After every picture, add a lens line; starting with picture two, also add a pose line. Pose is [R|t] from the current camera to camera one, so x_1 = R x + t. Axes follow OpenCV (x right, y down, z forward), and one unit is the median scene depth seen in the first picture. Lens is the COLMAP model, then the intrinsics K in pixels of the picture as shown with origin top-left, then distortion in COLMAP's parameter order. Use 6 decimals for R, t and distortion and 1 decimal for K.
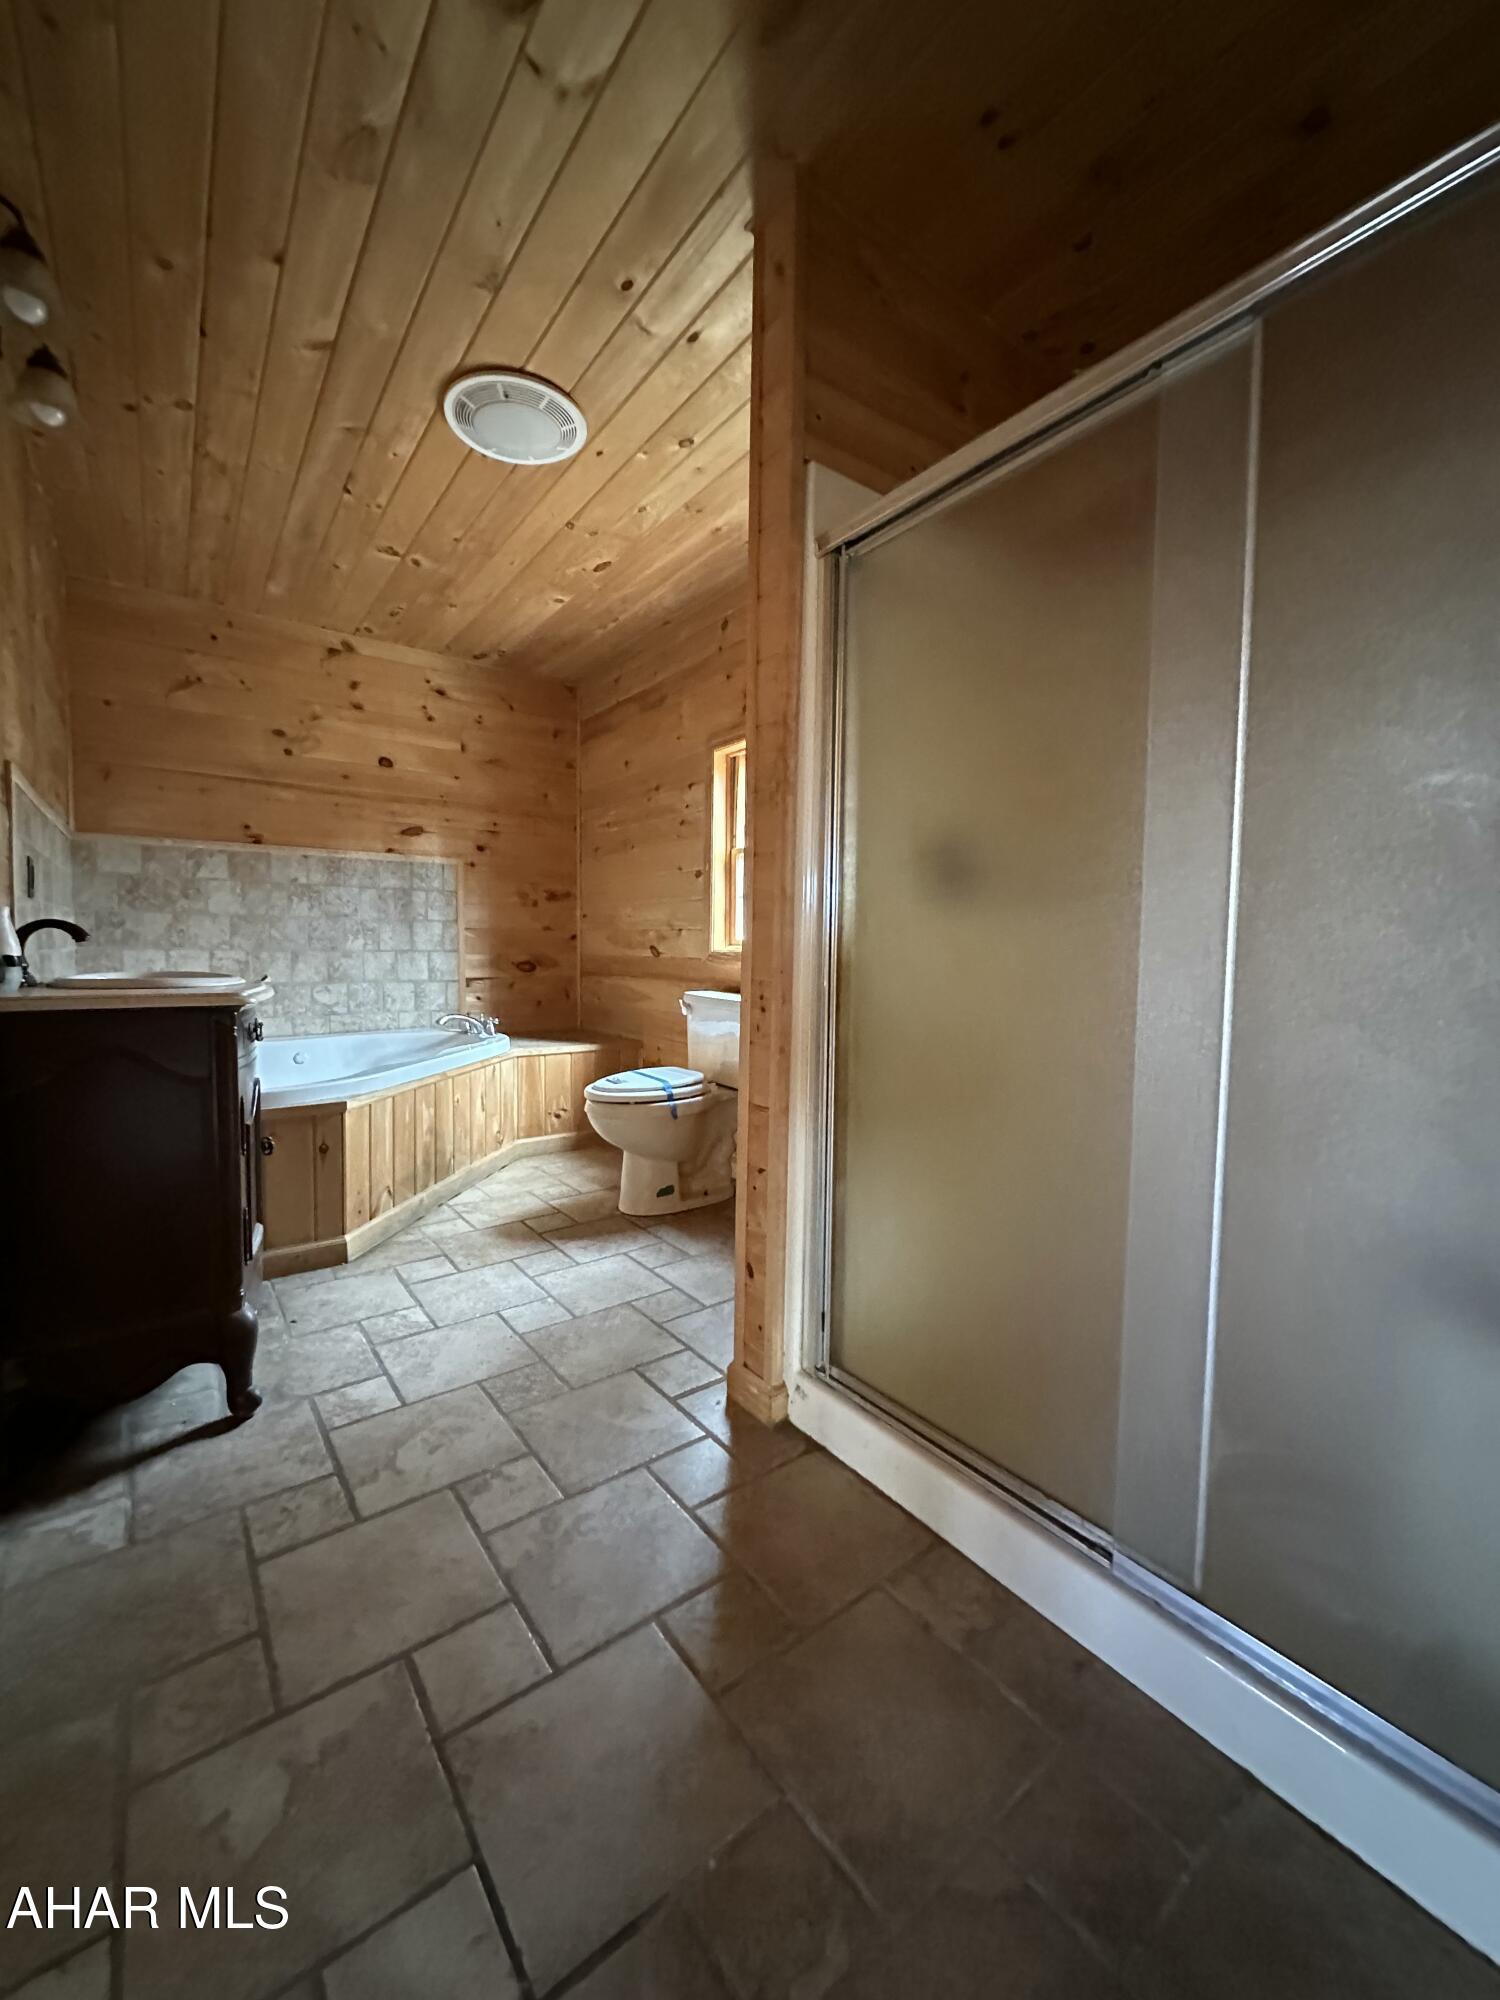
lens RADIAL K [[794.5, 0, 750.5], [0, 794.5, 996.8], [0, 0, 1]] dist [-0.002339, 0.000285]
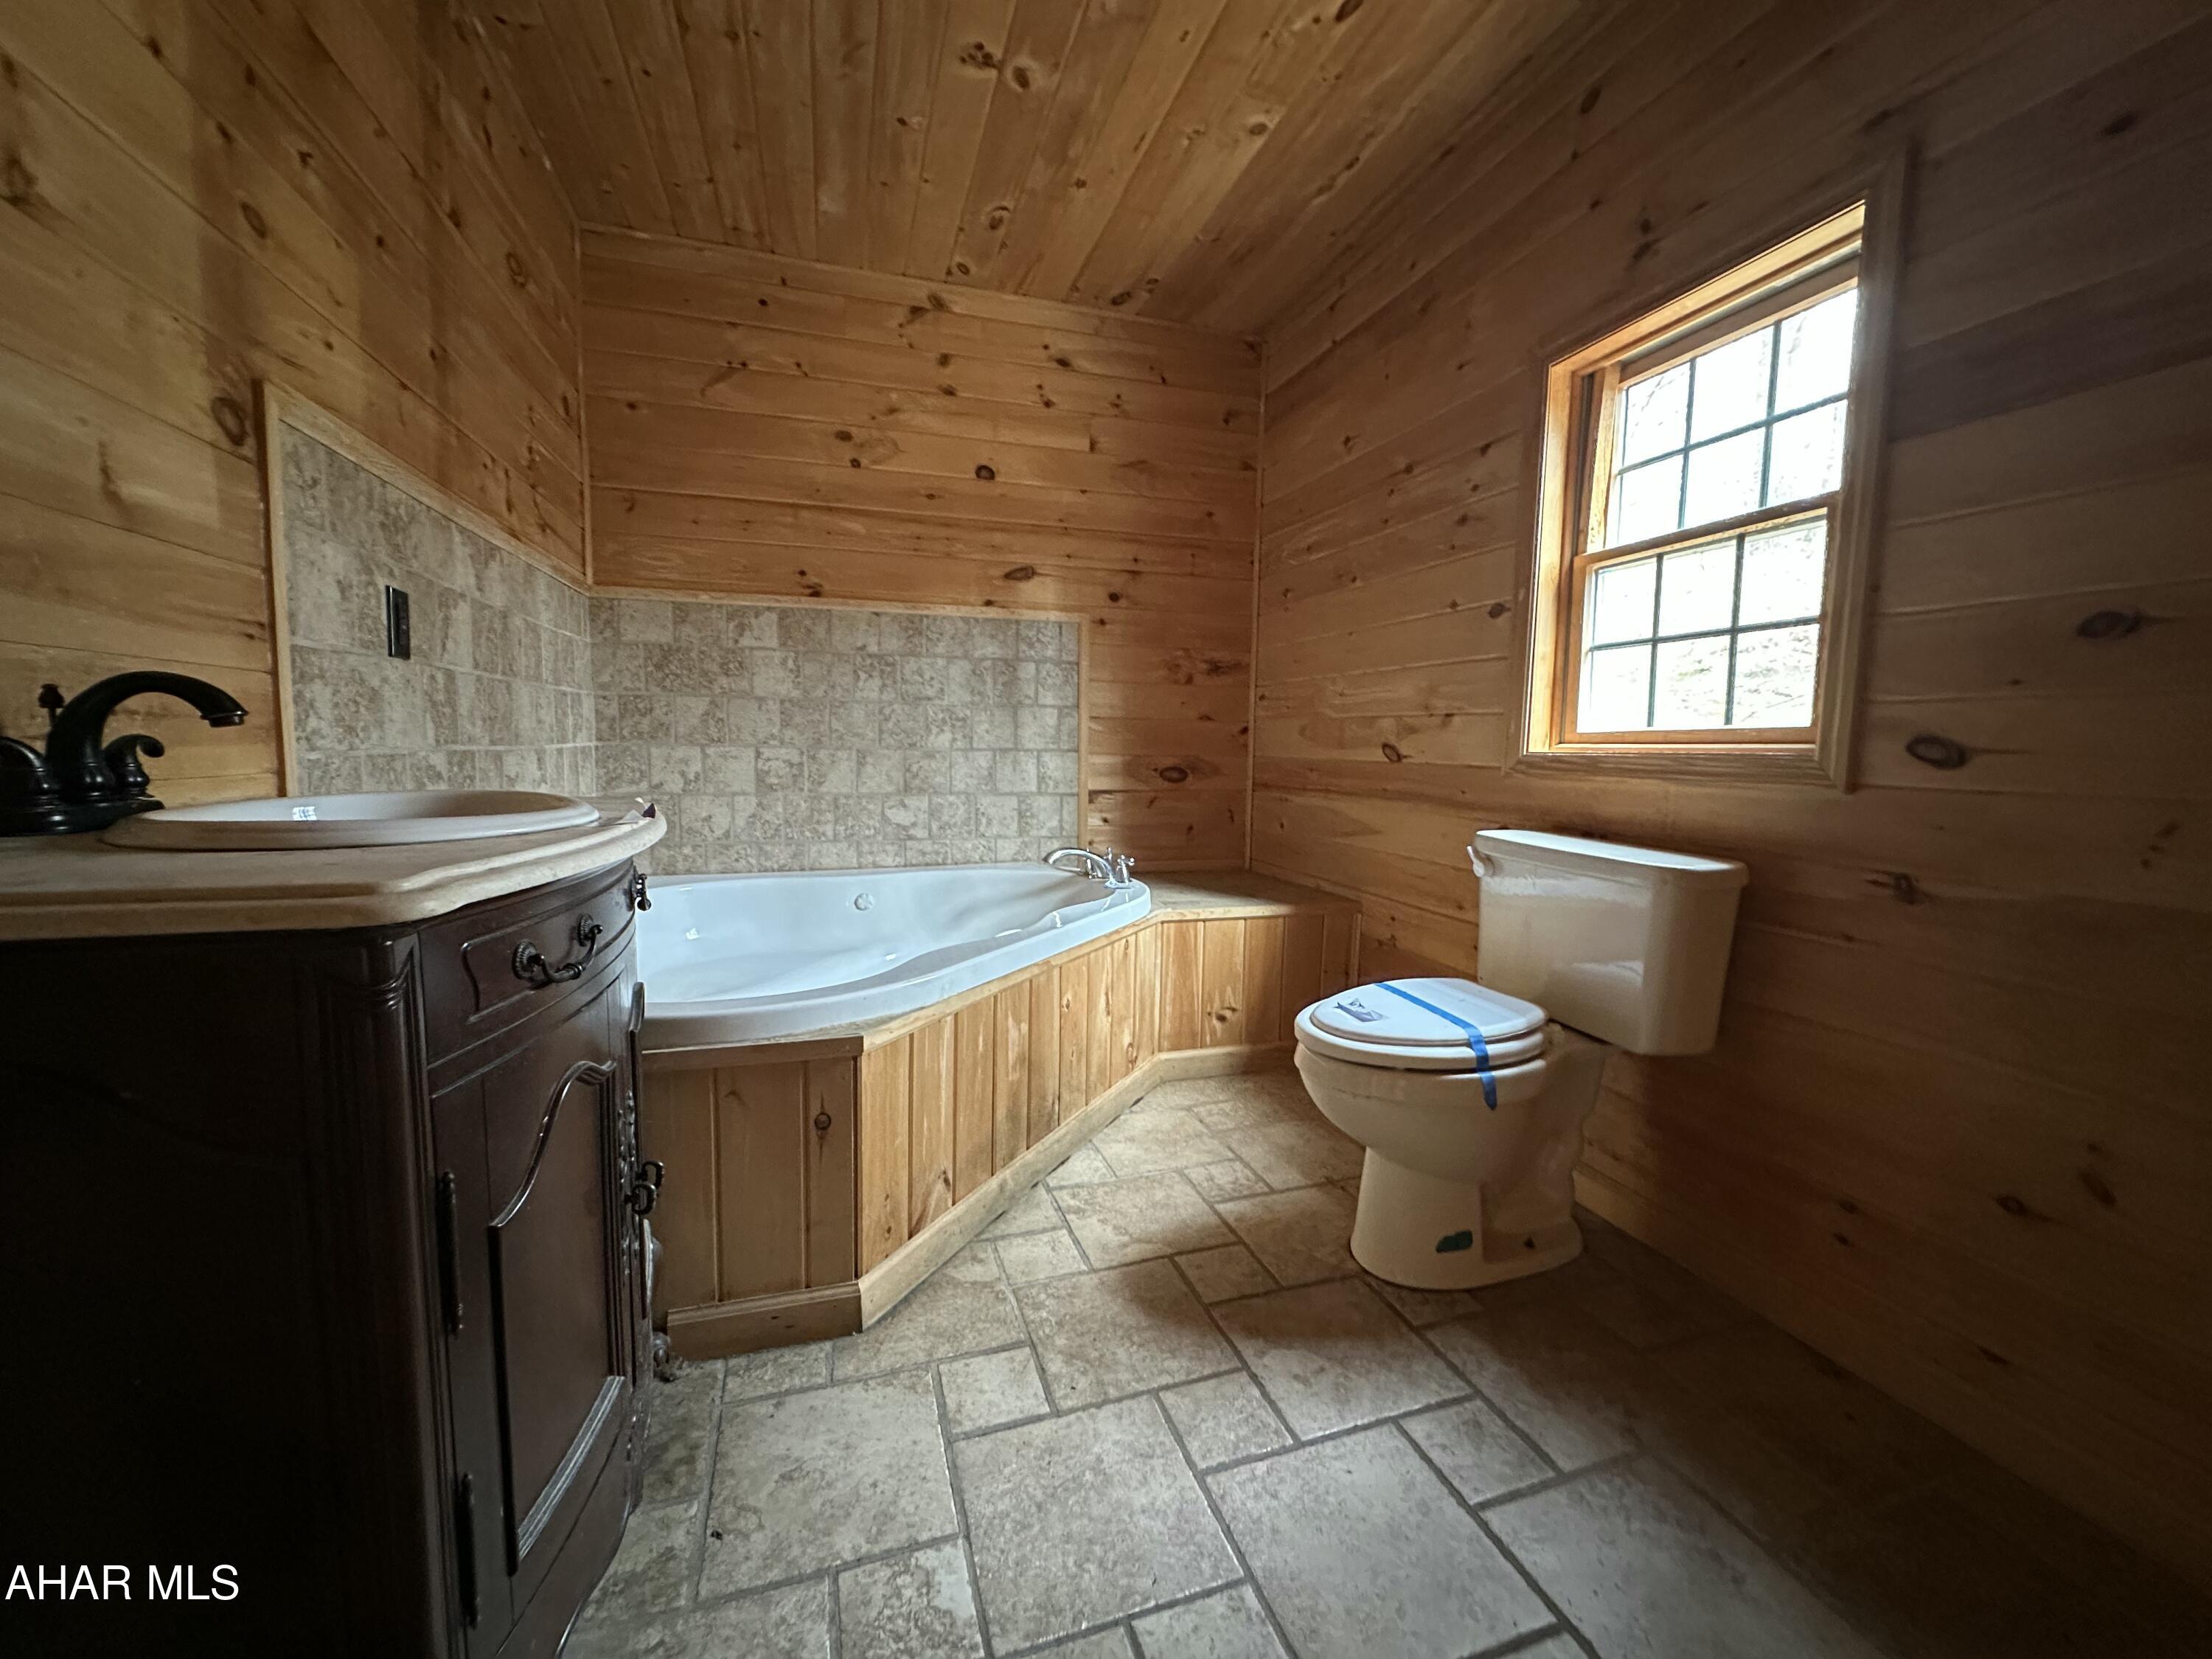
lens RADIAL K [[878.7, 0, 1102.8], [0, 878.7, 827.8], [0, 0, 1]] dist [-0.002339, 0.000285]
pose [[0.944745, 0.034753, -0.325960, -0.117960], [-0.025205, 0.999122, 0.033472, -0.020023], [0.326837, -0.023406, 0.944791, 0.342847]]
